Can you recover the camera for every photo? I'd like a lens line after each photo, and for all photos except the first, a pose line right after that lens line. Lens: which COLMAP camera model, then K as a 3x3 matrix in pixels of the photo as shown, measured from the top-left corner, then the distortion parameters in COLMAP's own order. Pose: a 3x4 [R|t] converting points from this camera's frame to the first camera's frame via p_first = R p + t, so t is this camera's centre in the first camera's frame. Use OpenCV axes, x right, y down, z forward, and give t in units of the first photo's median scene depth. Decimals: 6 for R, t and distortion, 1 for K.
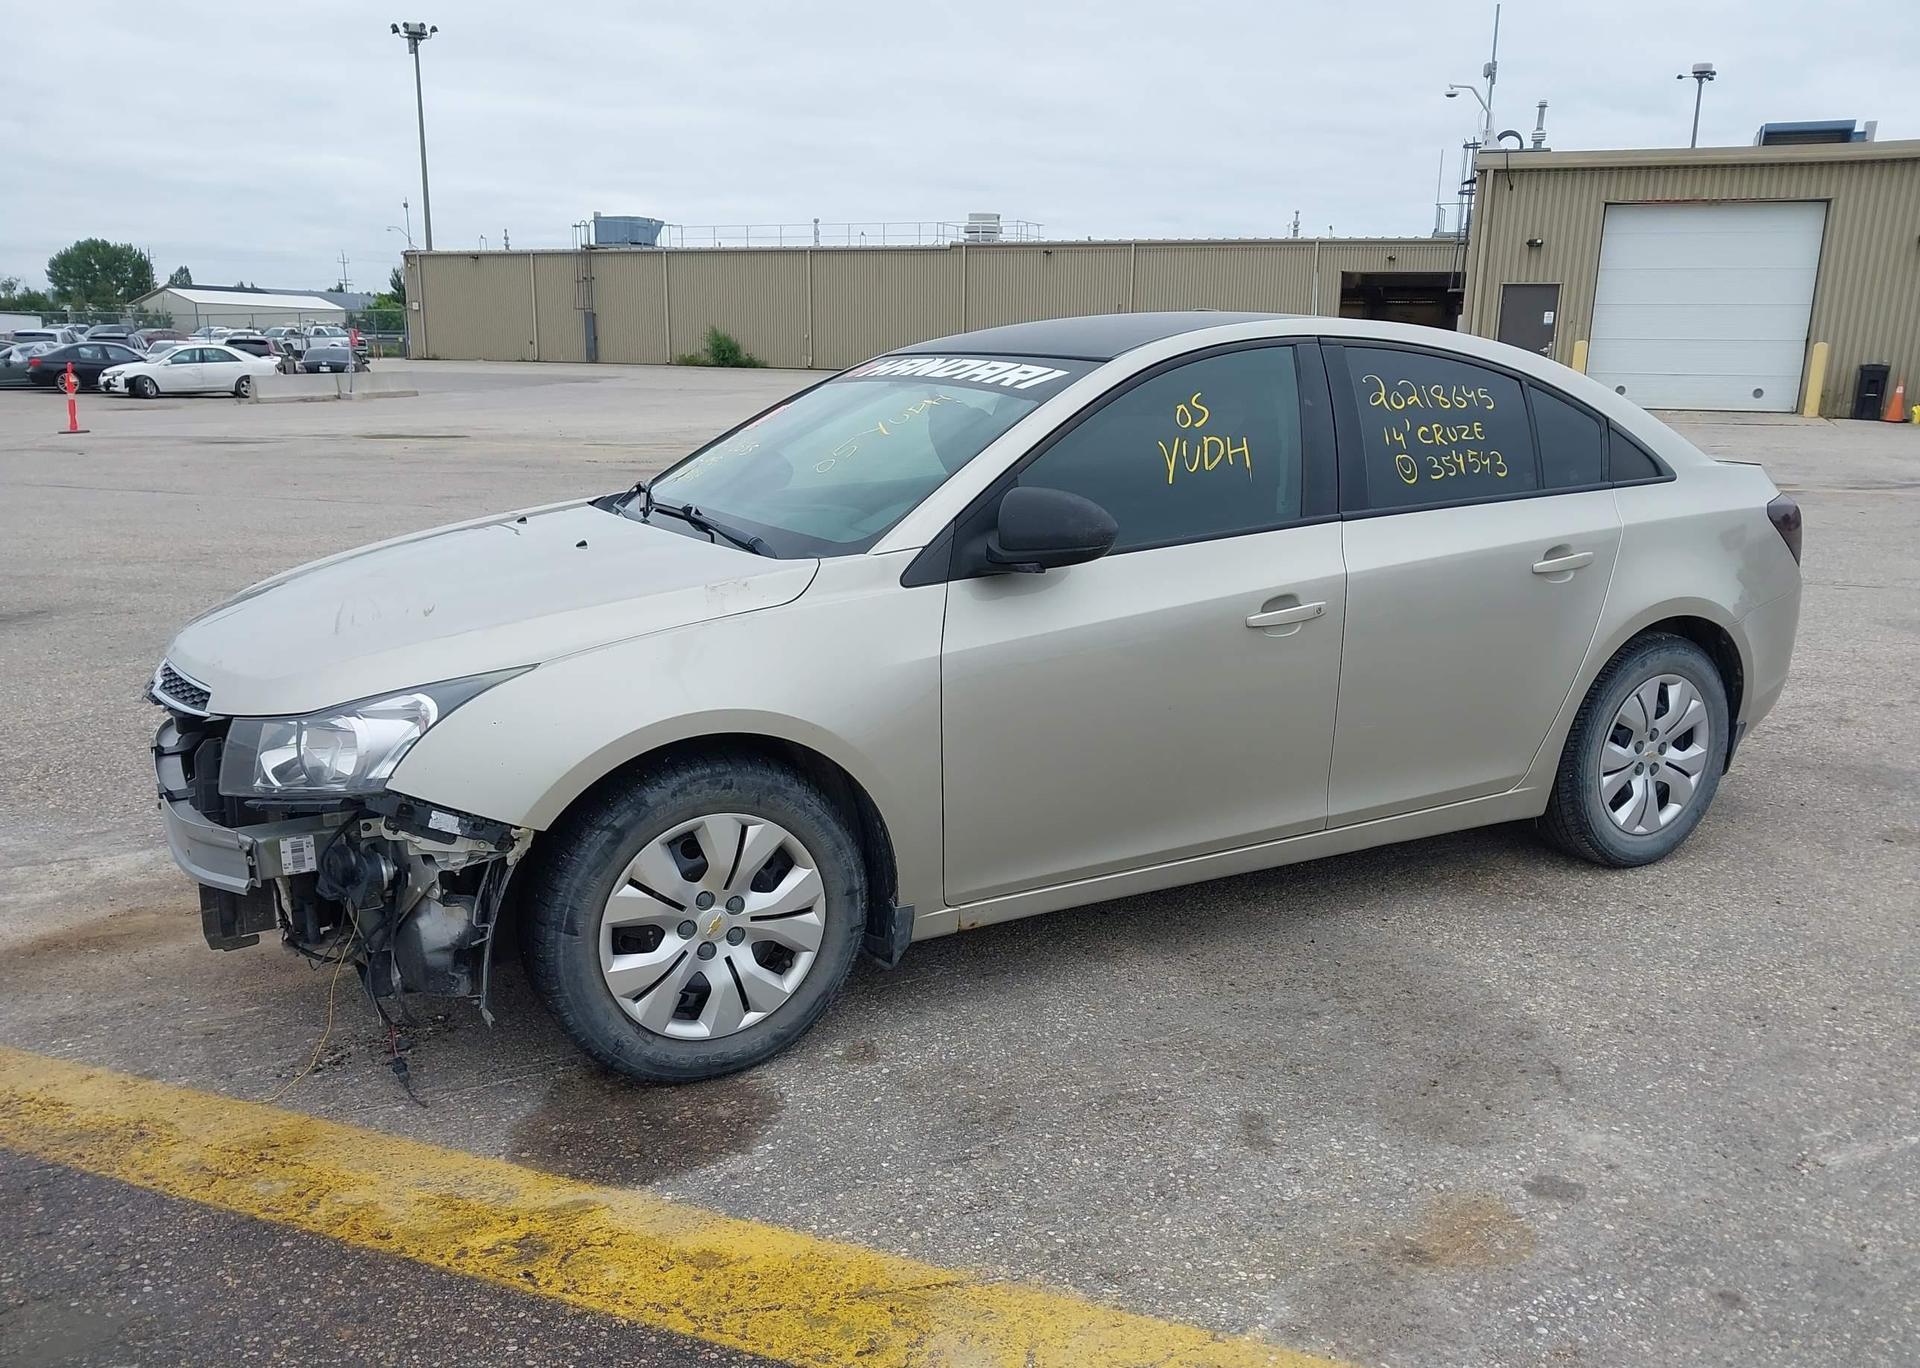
lens RADIAL K [[1531.1, 0, 961.1], [0, 1531.1, 711.3], [0, 0, 1]] dist [0.013563, -0.018775]
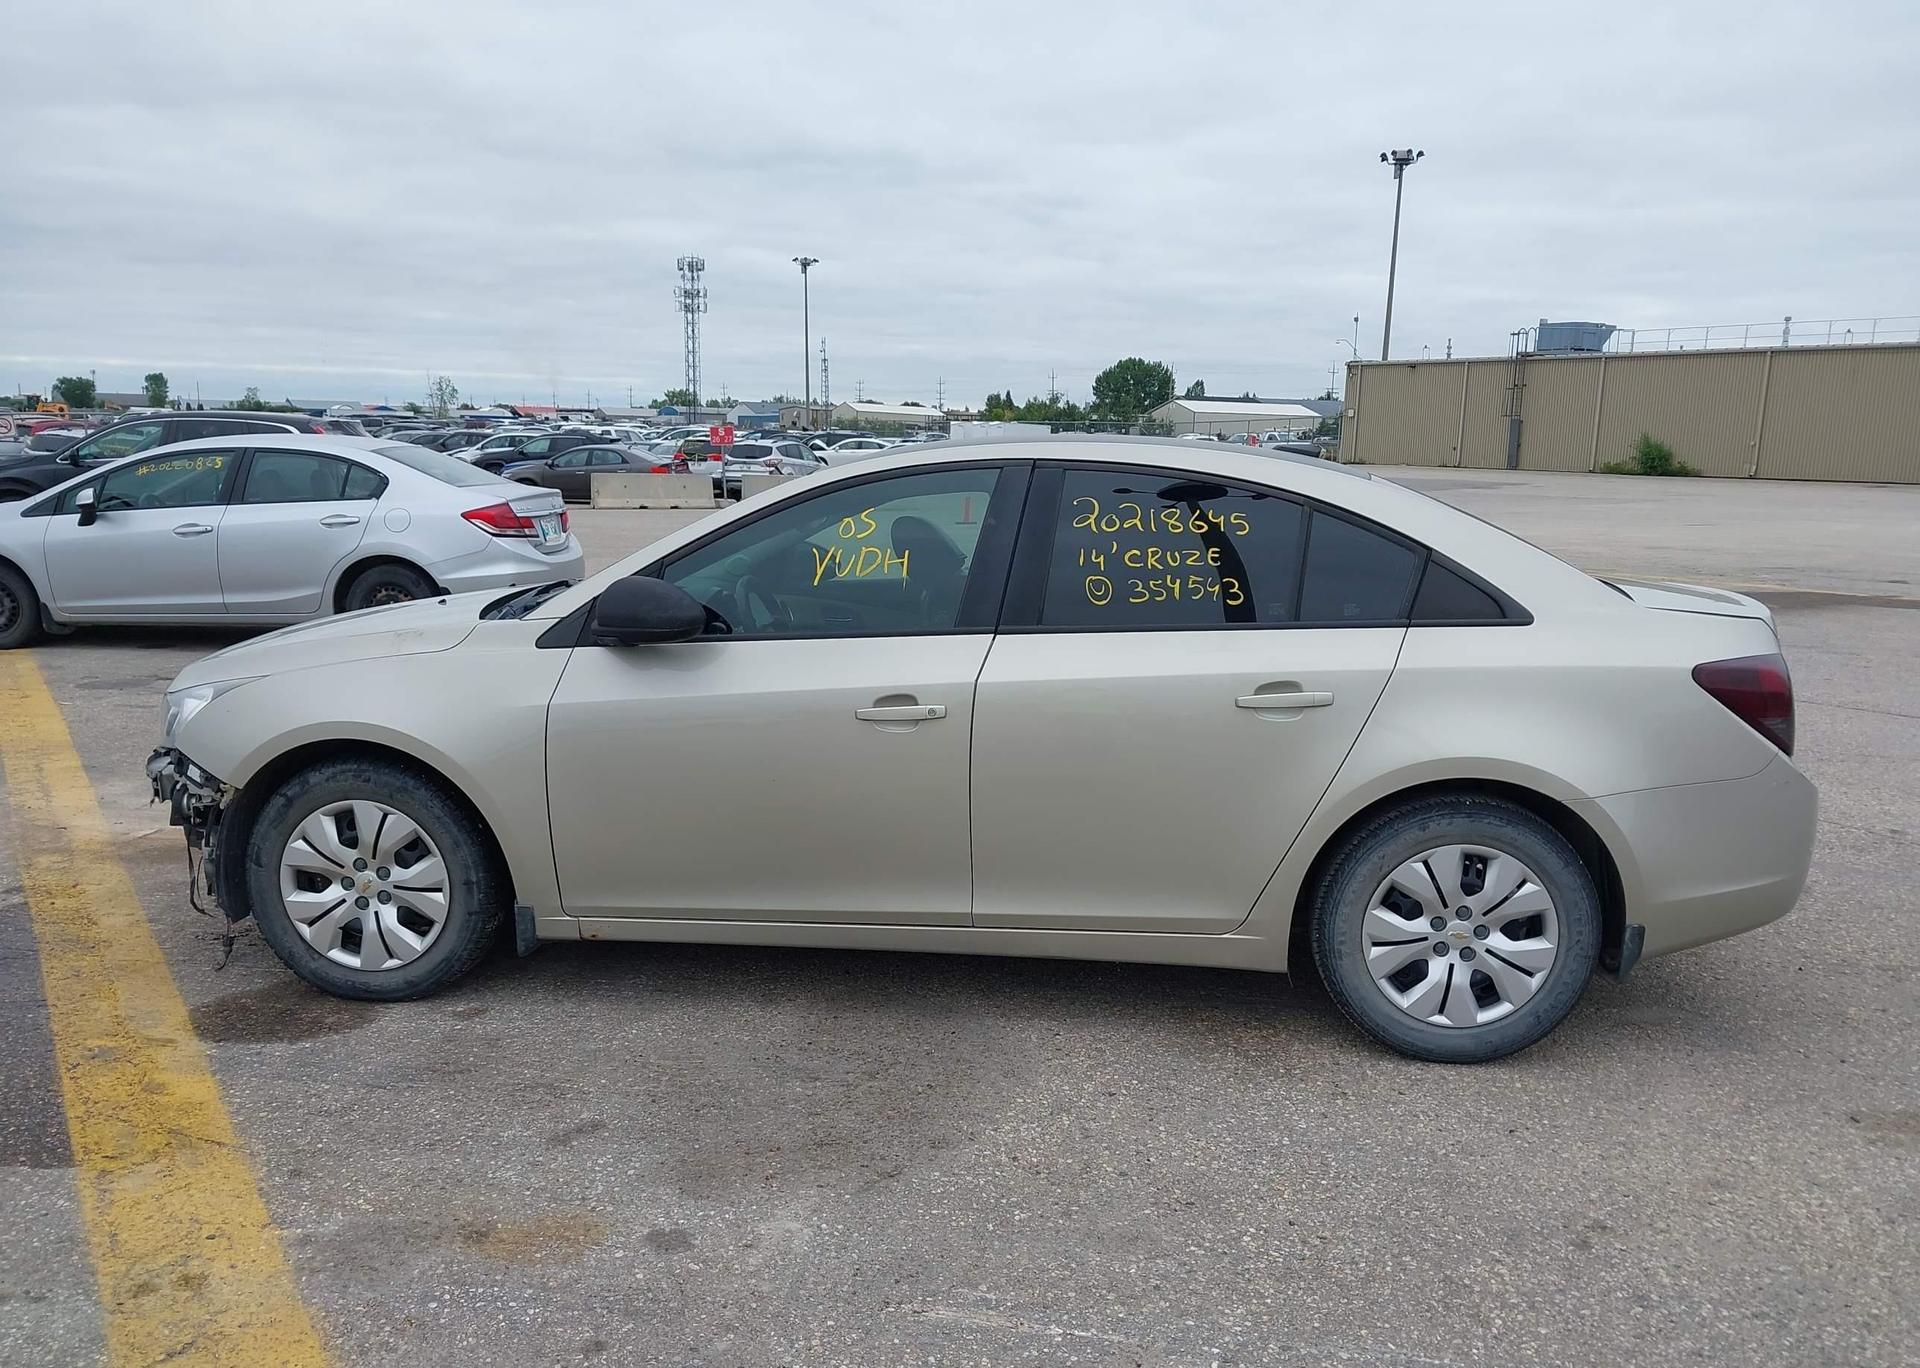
lens RADIAL K [[1531.1, 0, 963.7], [0, 1531.1, 687.0], [0, 0, 1]] dist [0.013563, -0.018775]
pose [[0.816421, 0.097364, -0.569190, 0.816197], [-0.143132, 0.989044, -0.036120, -0.046847], [0.559438, 0.110959, 0.821412, 0.133868]]
